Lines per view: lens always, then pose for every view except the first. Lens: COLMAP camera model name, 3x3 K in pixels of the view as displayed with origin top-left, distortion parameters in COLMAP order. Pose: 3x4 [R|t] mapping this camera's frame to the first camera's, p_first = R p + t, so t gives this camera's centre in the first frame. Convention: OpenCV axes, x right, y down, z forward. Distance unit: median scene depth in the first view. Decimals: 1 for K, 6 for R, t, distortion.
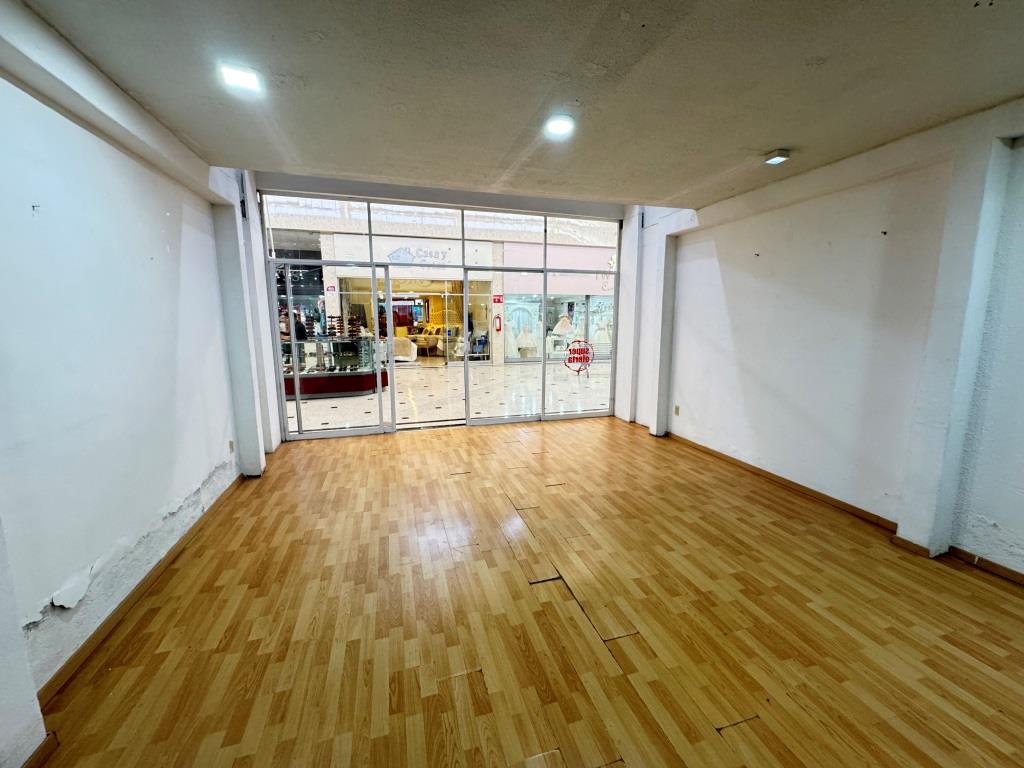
lens RADIAL K [[407.9, 0, 508.7], [0, 407.9, 383.3], [0, 0, 1]] dist [-0.002348, 0.000223]
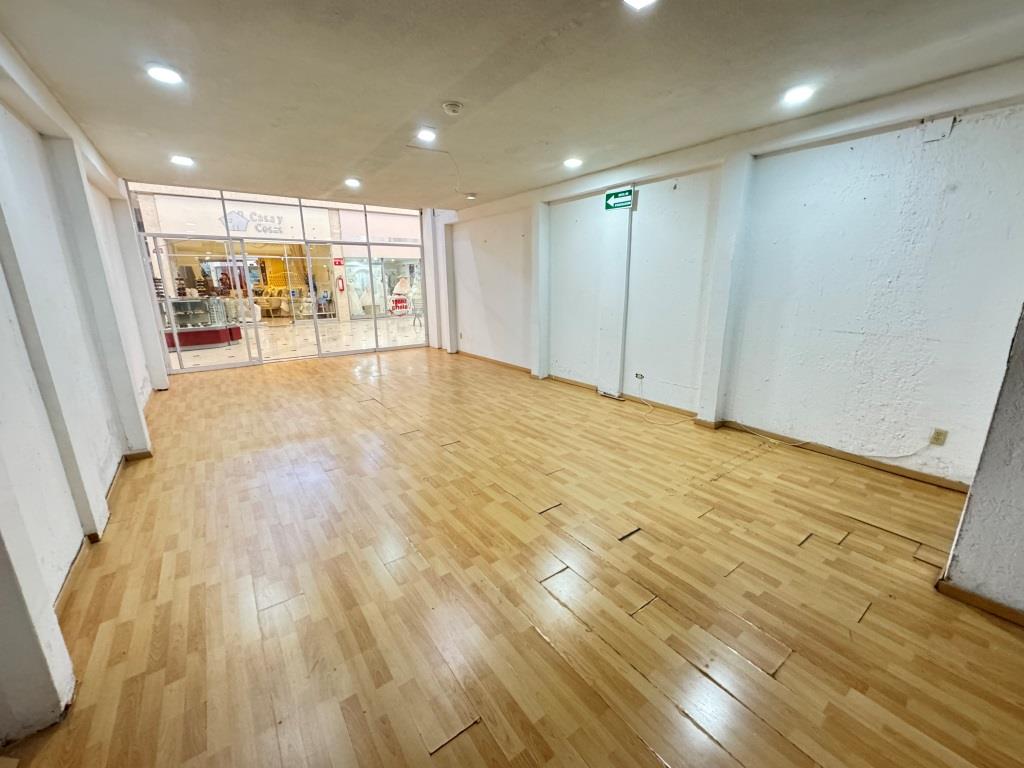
lens RADIAL K [[407.9, 0, 507.6], [0, 407.9, 382.8], [0, 0, 1]] dist [-0.002348, 0.000223]
pose [[0.941957, -0.089339, 0.323630, 0.063108], [0.060261, 0.993281, 0.098803, 0.133908], [-0.330283, -0.073566, 0.941011, -0.766710]]
